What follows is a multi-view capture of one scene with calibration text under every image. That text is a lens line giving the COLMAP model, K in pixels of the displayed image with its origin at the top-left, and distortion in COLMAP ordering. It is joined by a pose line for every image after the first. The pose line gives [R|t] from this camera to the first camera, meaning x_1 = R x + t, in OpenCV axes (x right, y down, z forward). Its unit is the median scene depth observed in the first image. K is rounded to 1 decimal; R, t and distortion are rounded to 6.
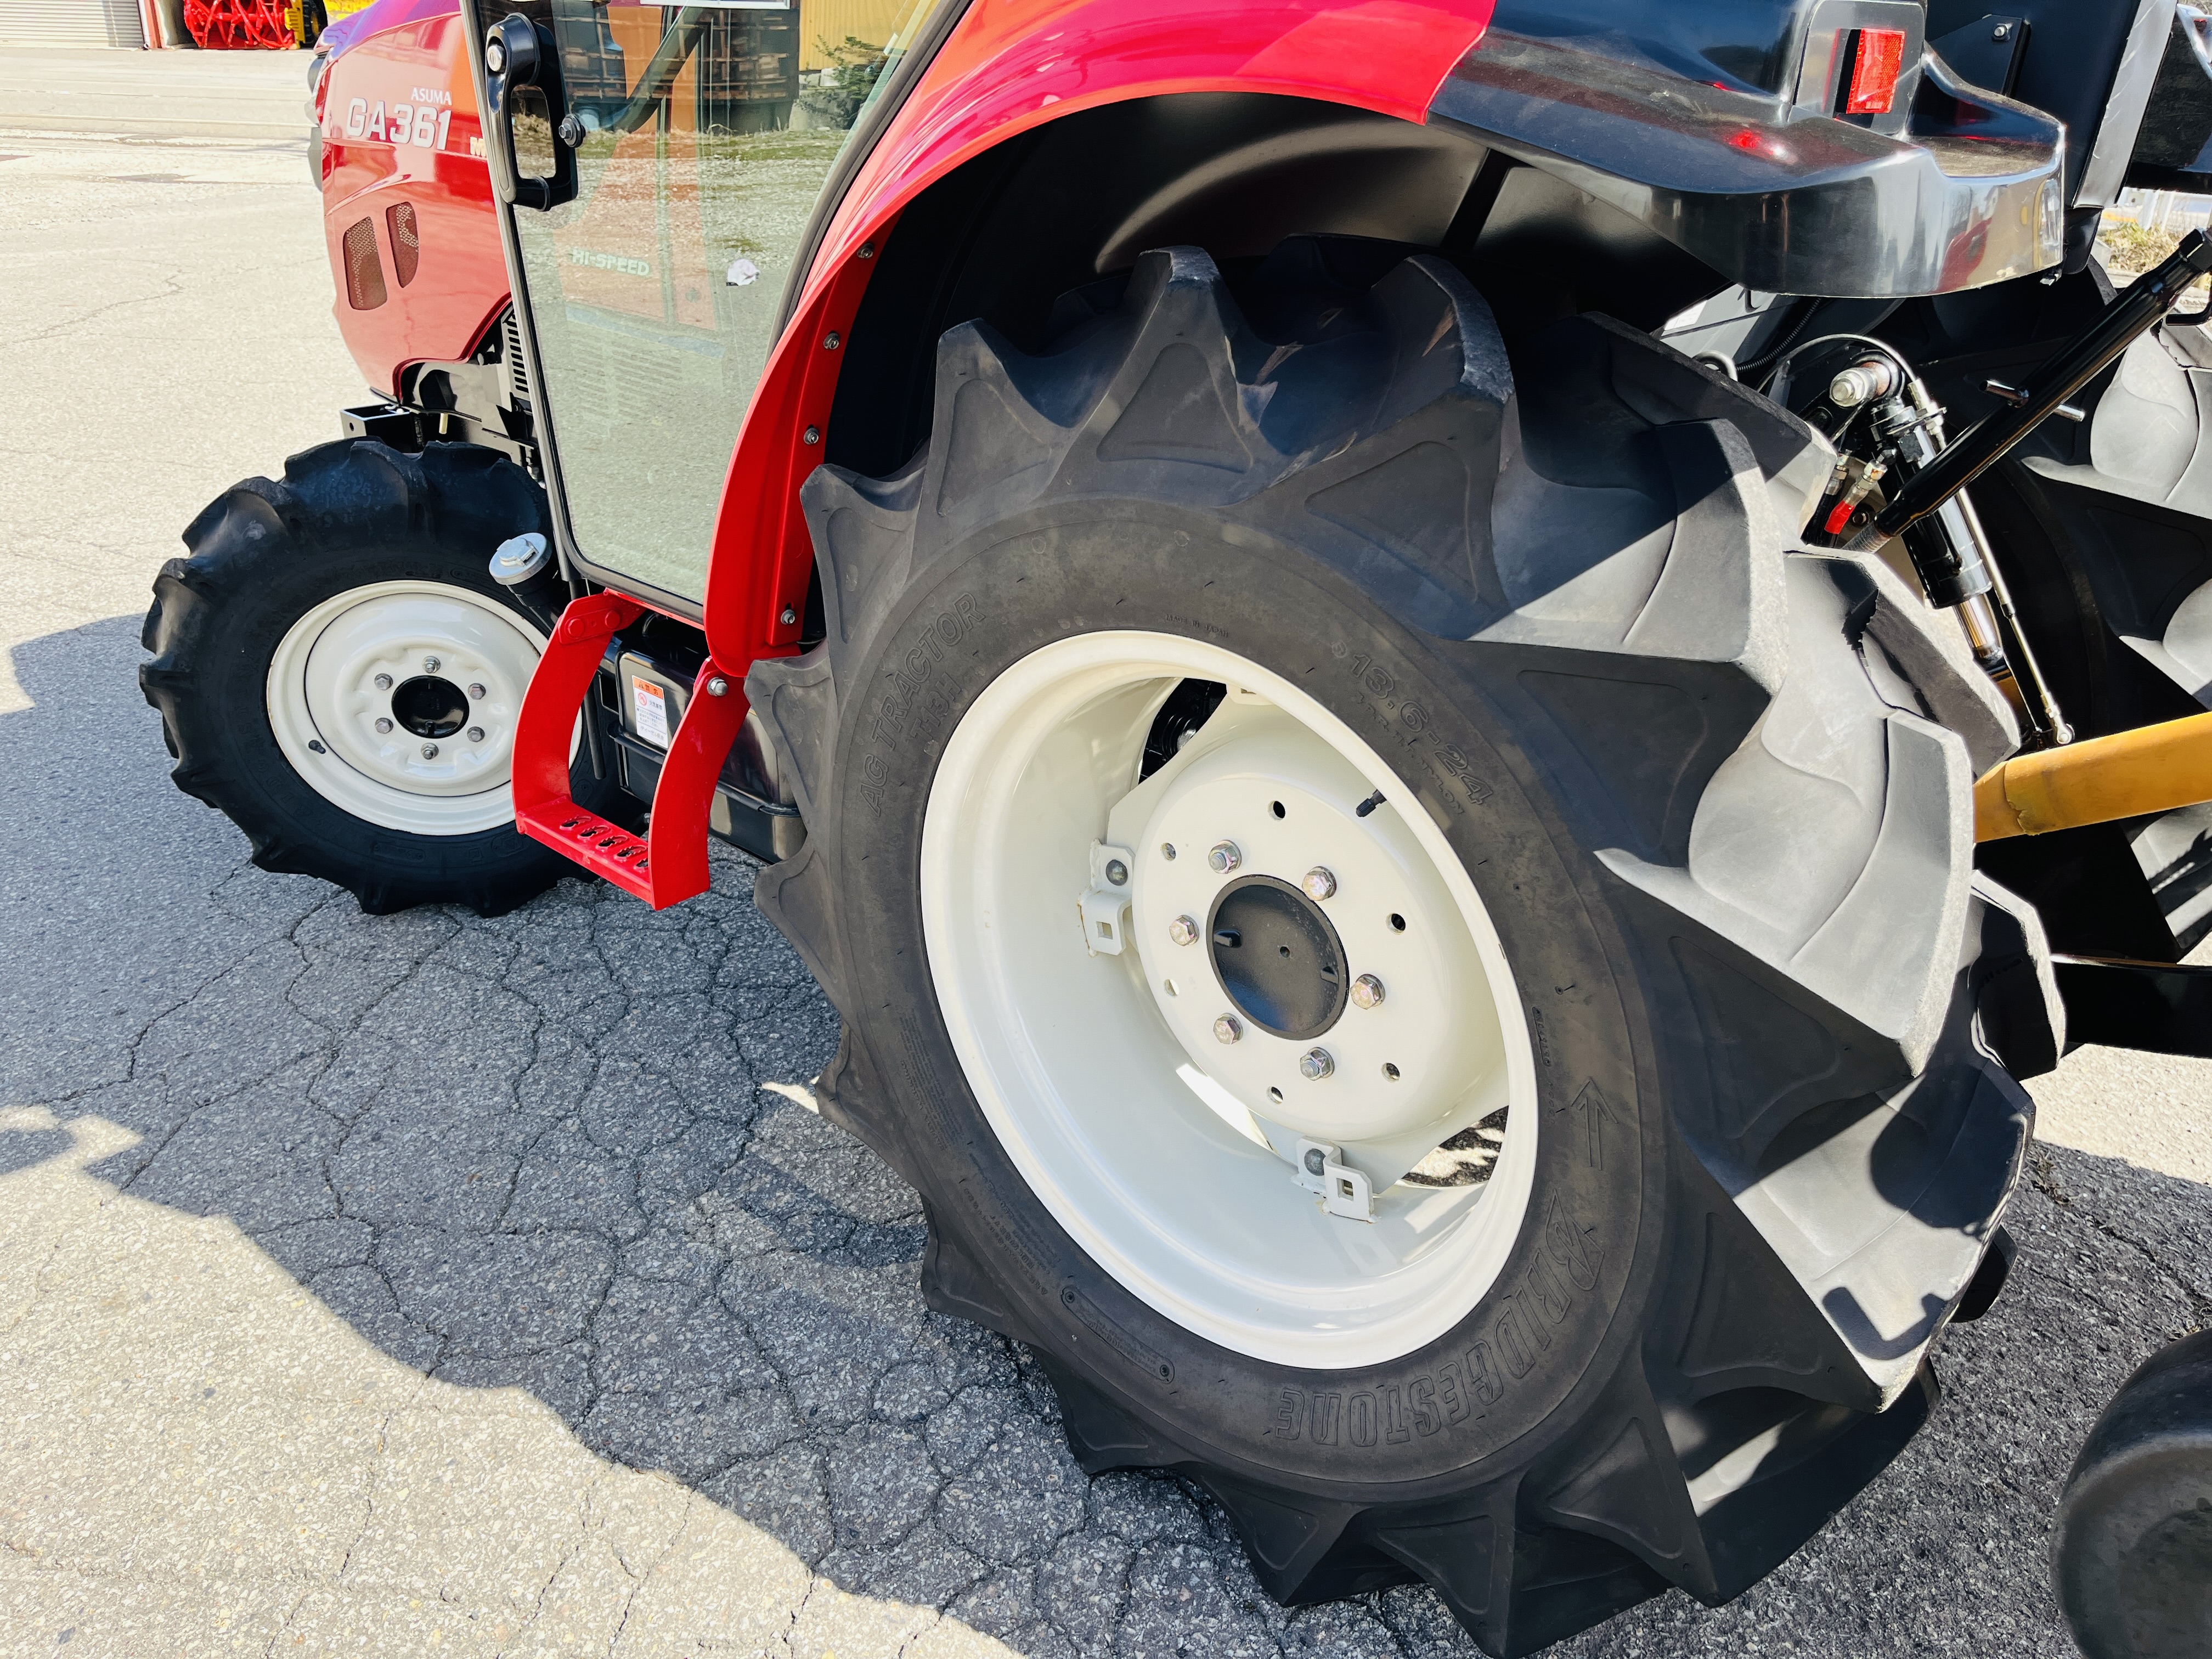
lens RADIAL K [[1681.5, 0, 1103.9], [0, 1681.5, 791.0], [0, 0, 1]] dist [0.037200, -0.105983]
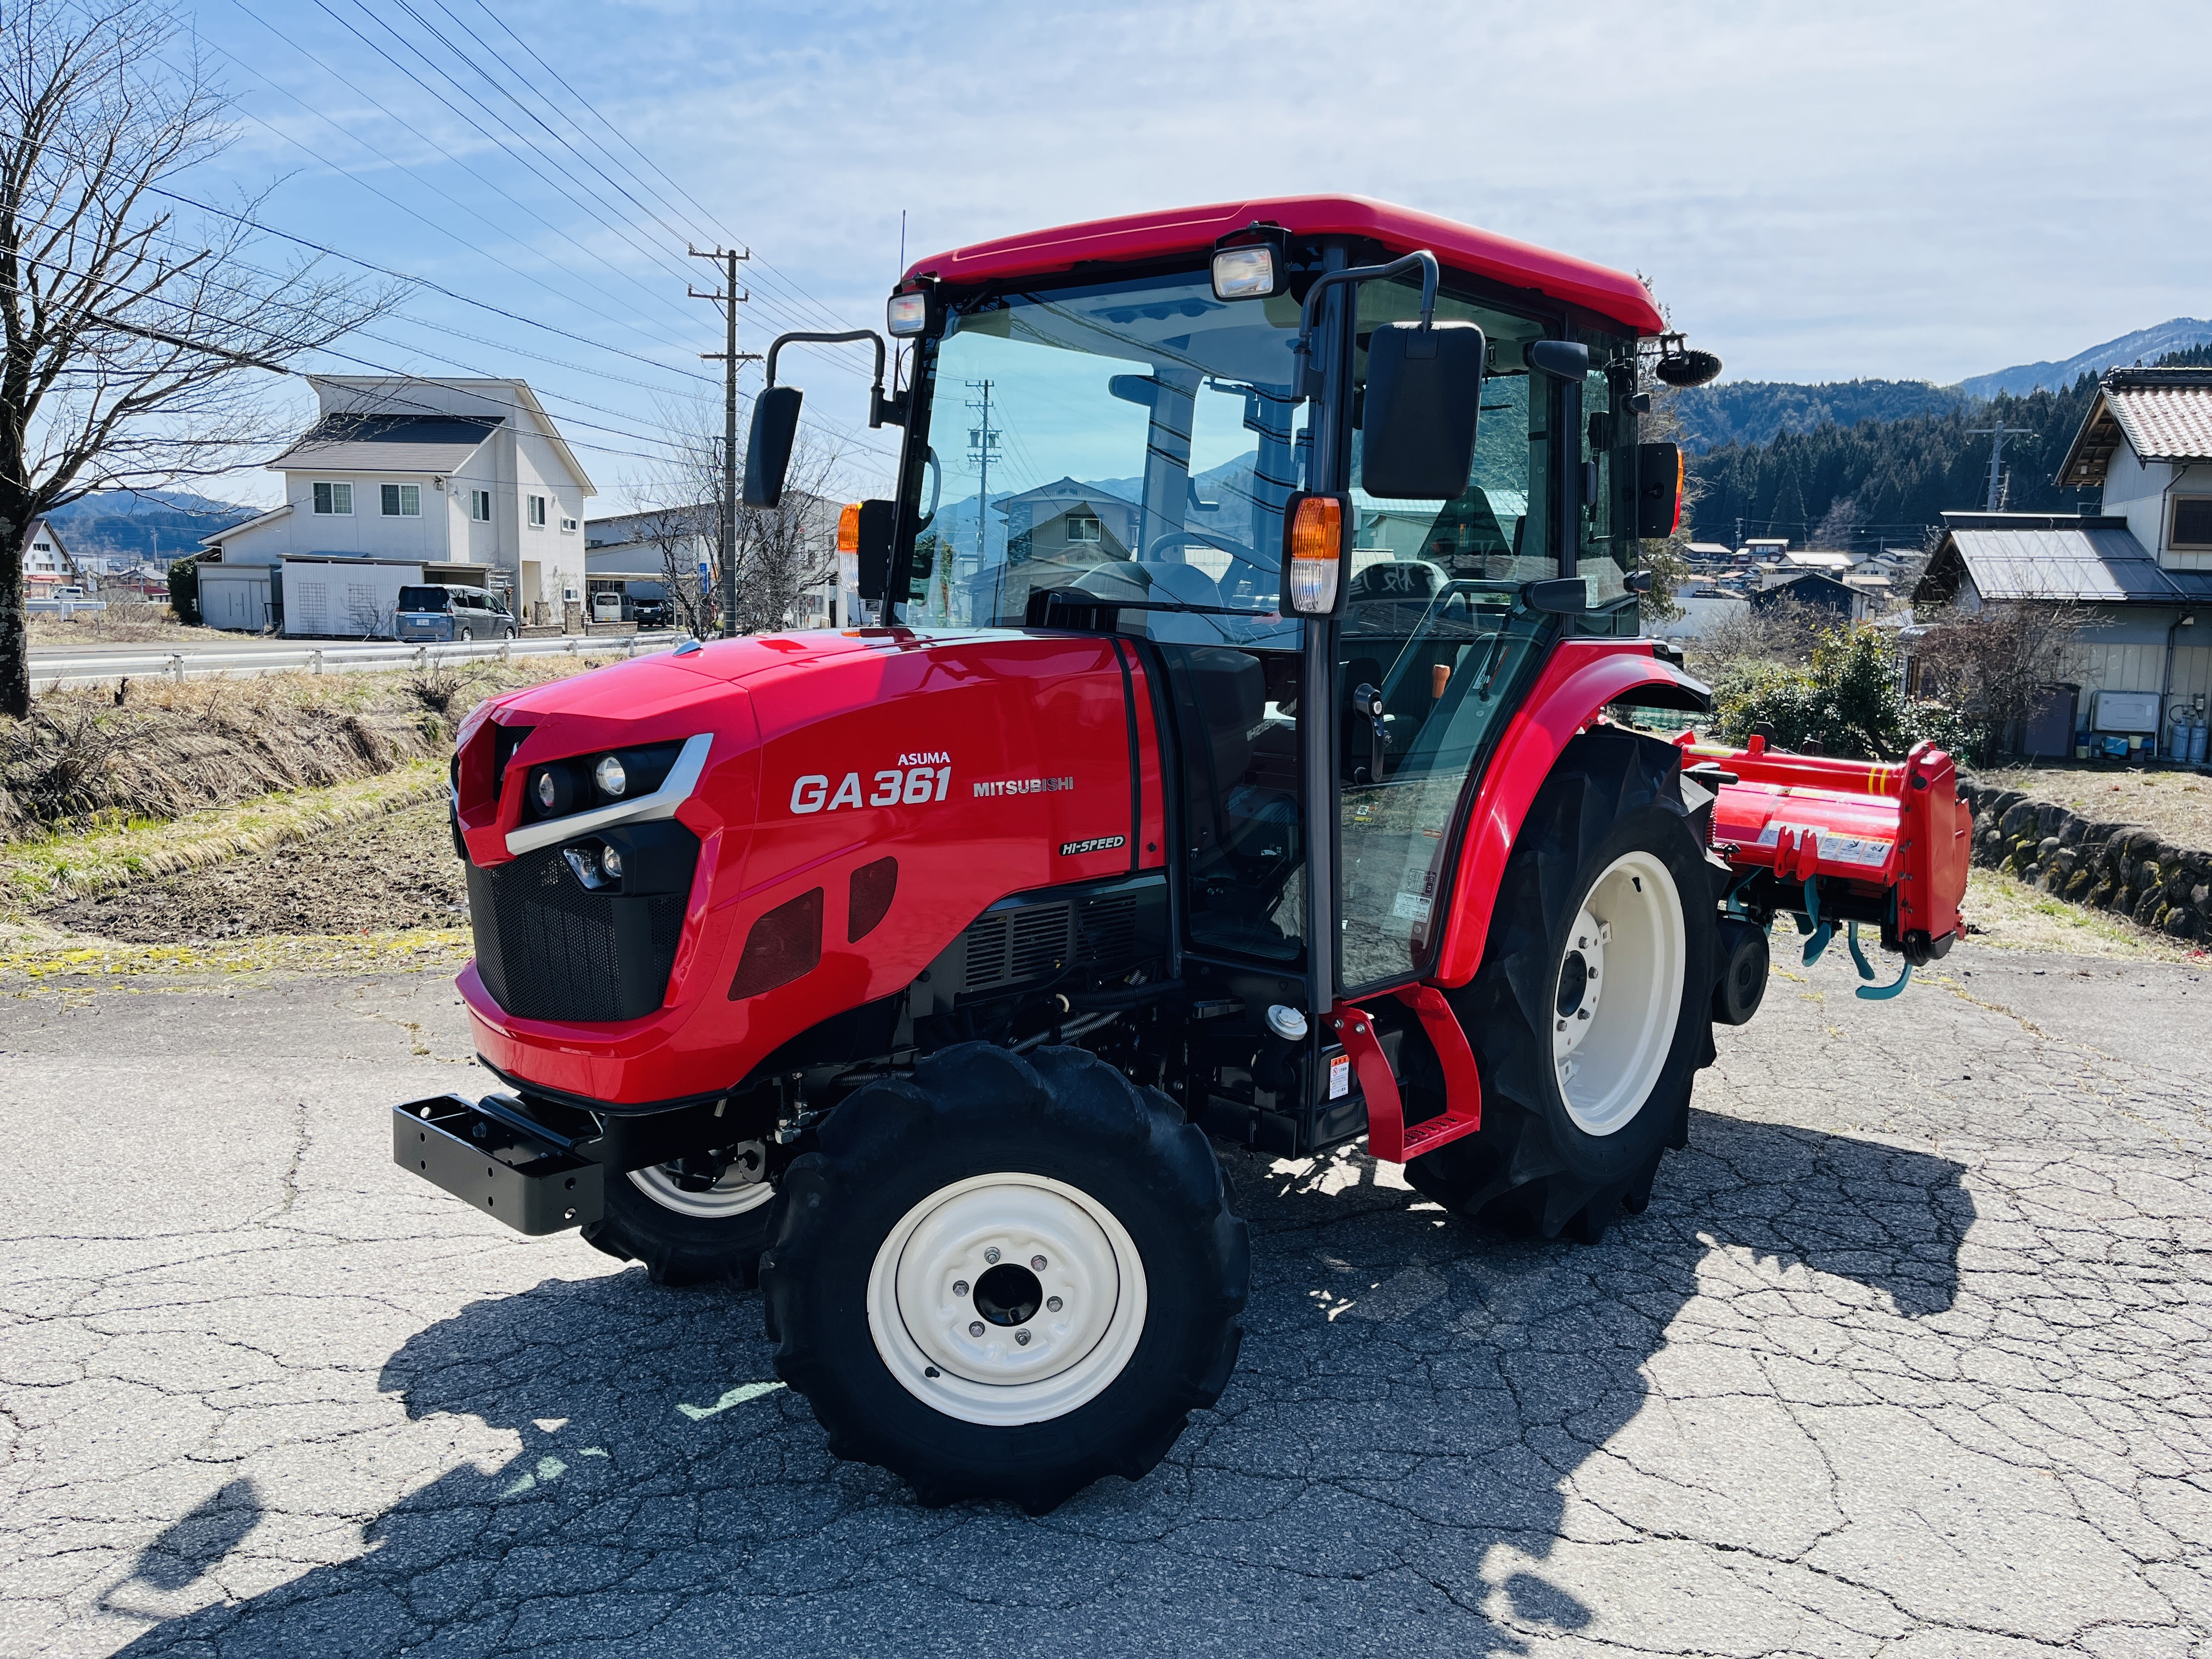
lens RADIAL K [[1699.1, 0, 1078.5], [0, 1699.1, 779.2], [0, 0, 1]] dist [0.082942, -0.134117]
pose [[0.011030, -0.152667, 0.988216, -1.778878], [0.392568, 0.909592, 0.136138, -0.607287], [-0.919657, 0.386440, 0.069965, 1.002680]]
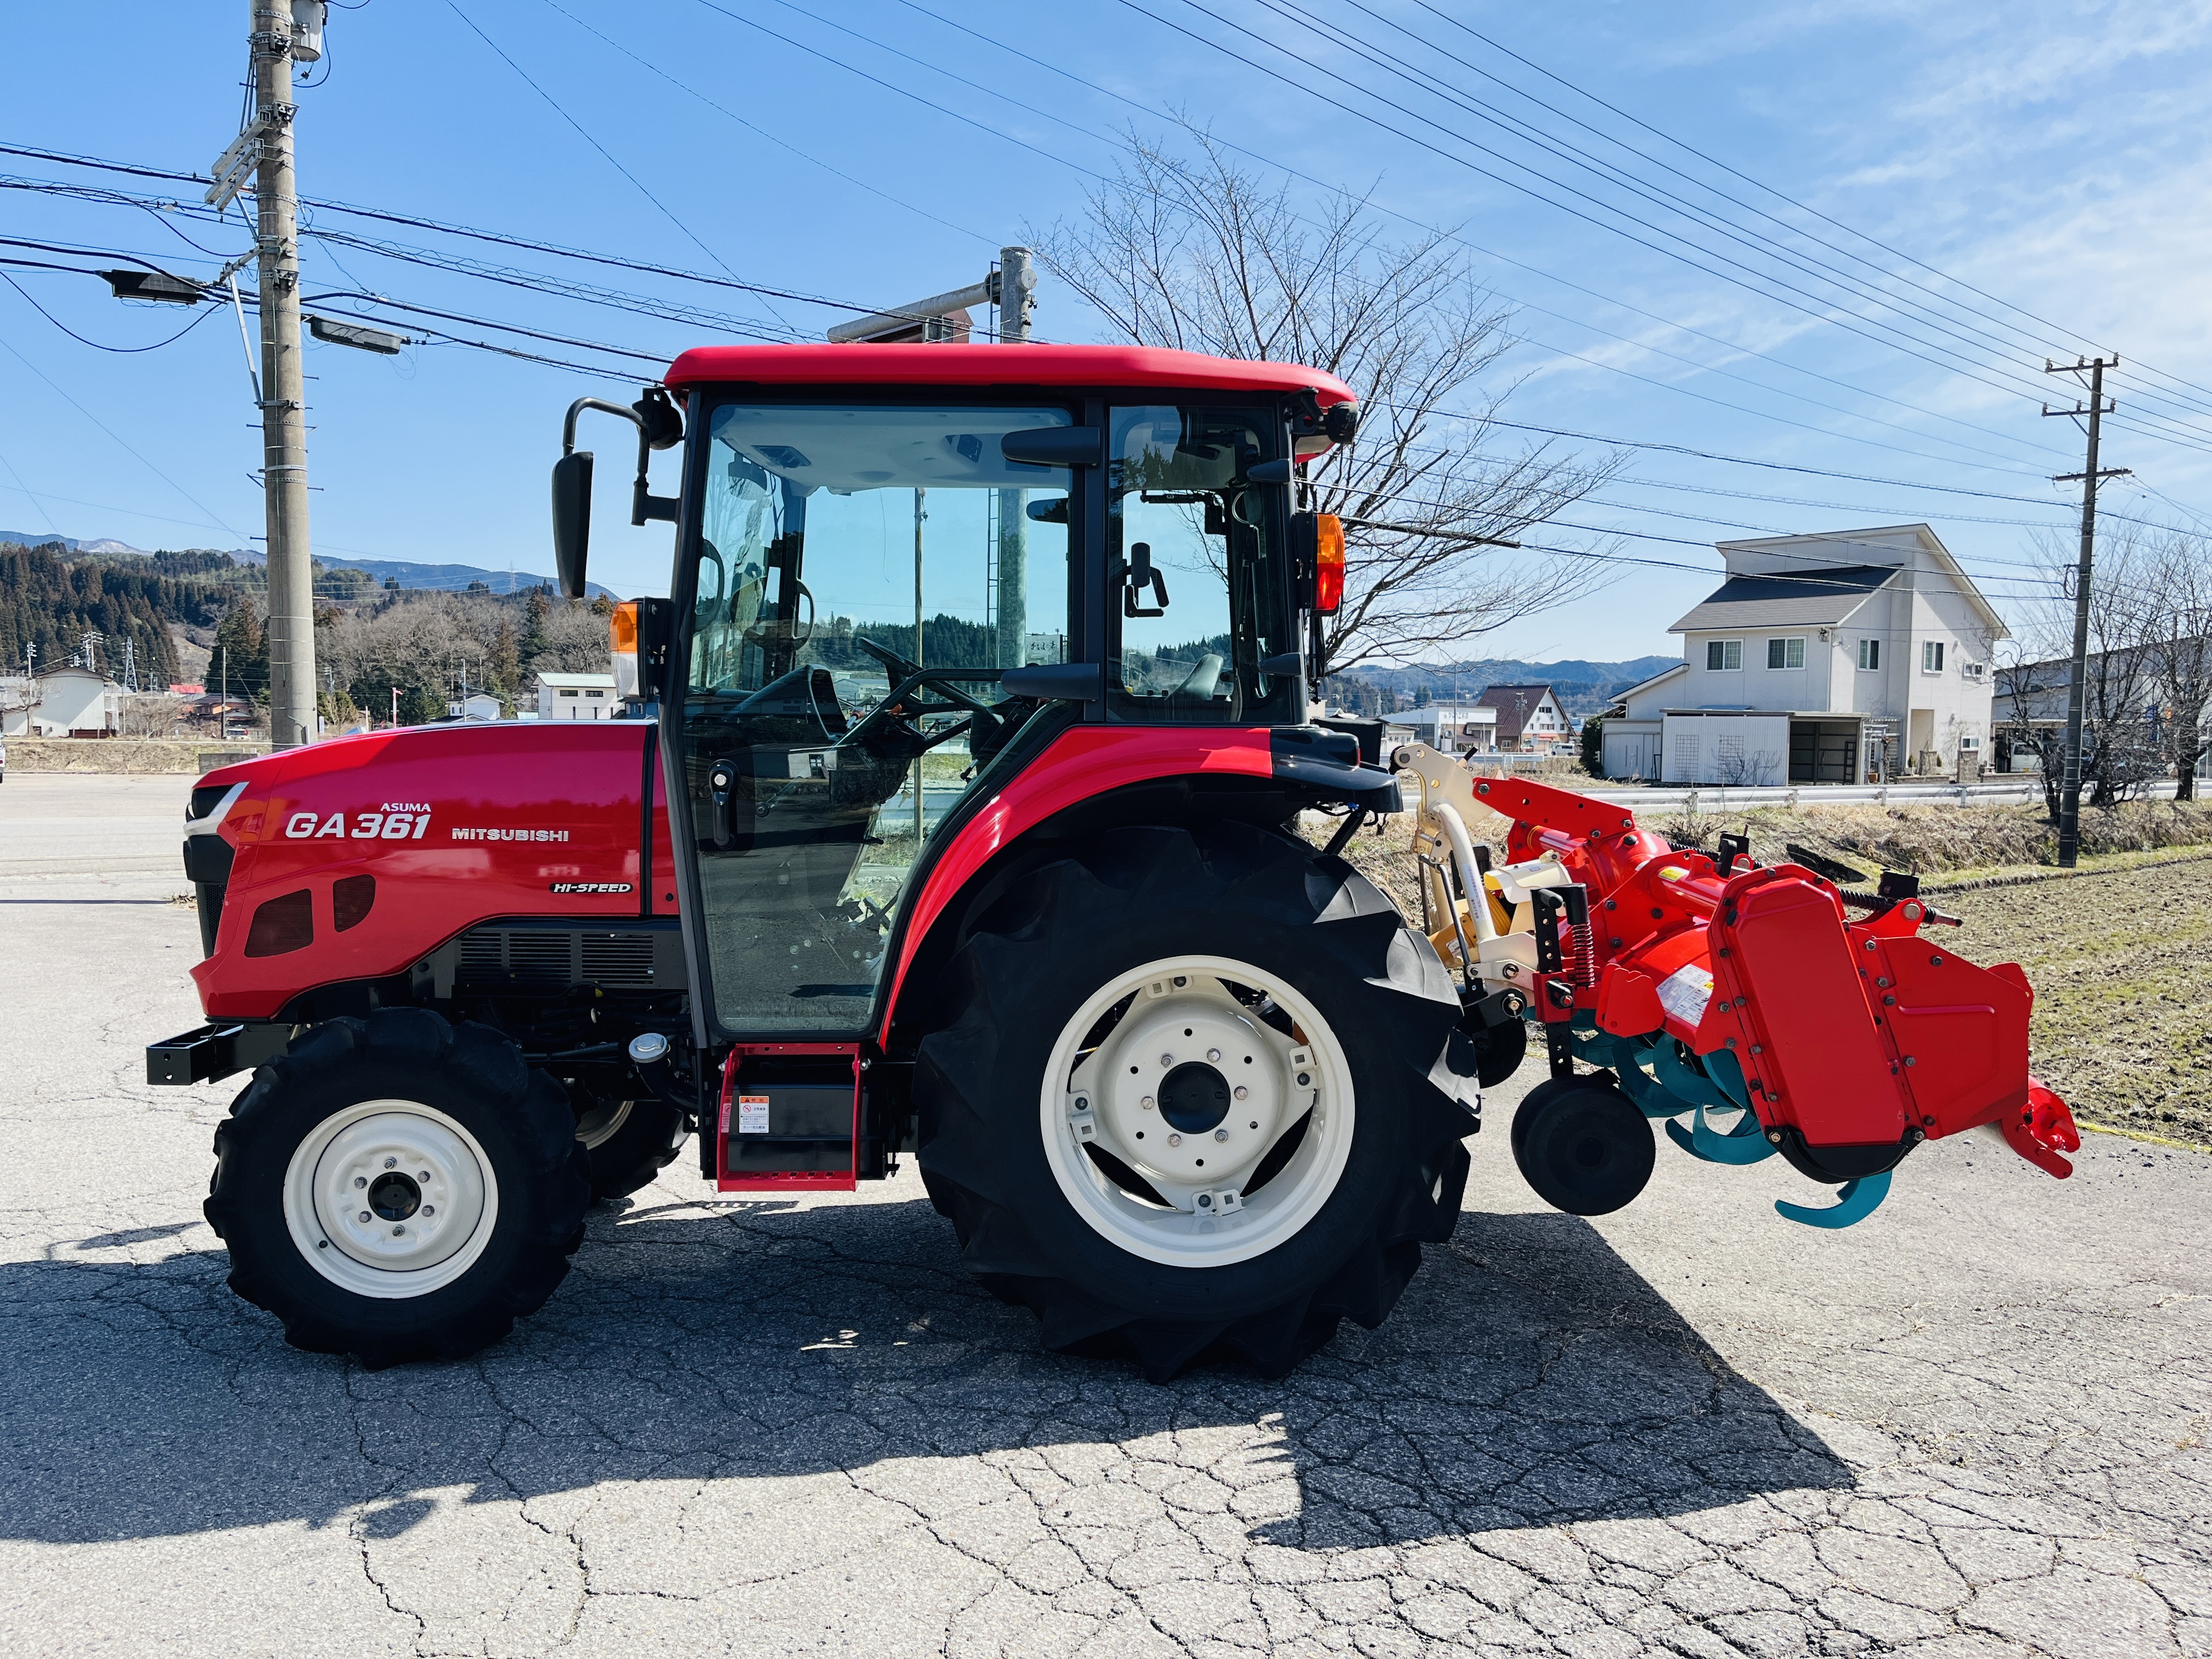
lens RADIAL K [[1668.8, 0, 1109.2], [0, 1668.8, 821.4], [0, 0, 1]] dist [0.087474, -0.130256]
pose [[0.741064, -0.077066, 0.666997, -1.123462], [0.299746, 0.926879, -0.225938, 0.171438], [-0.600814, 0.367364, 0.709976, -0.561156]]
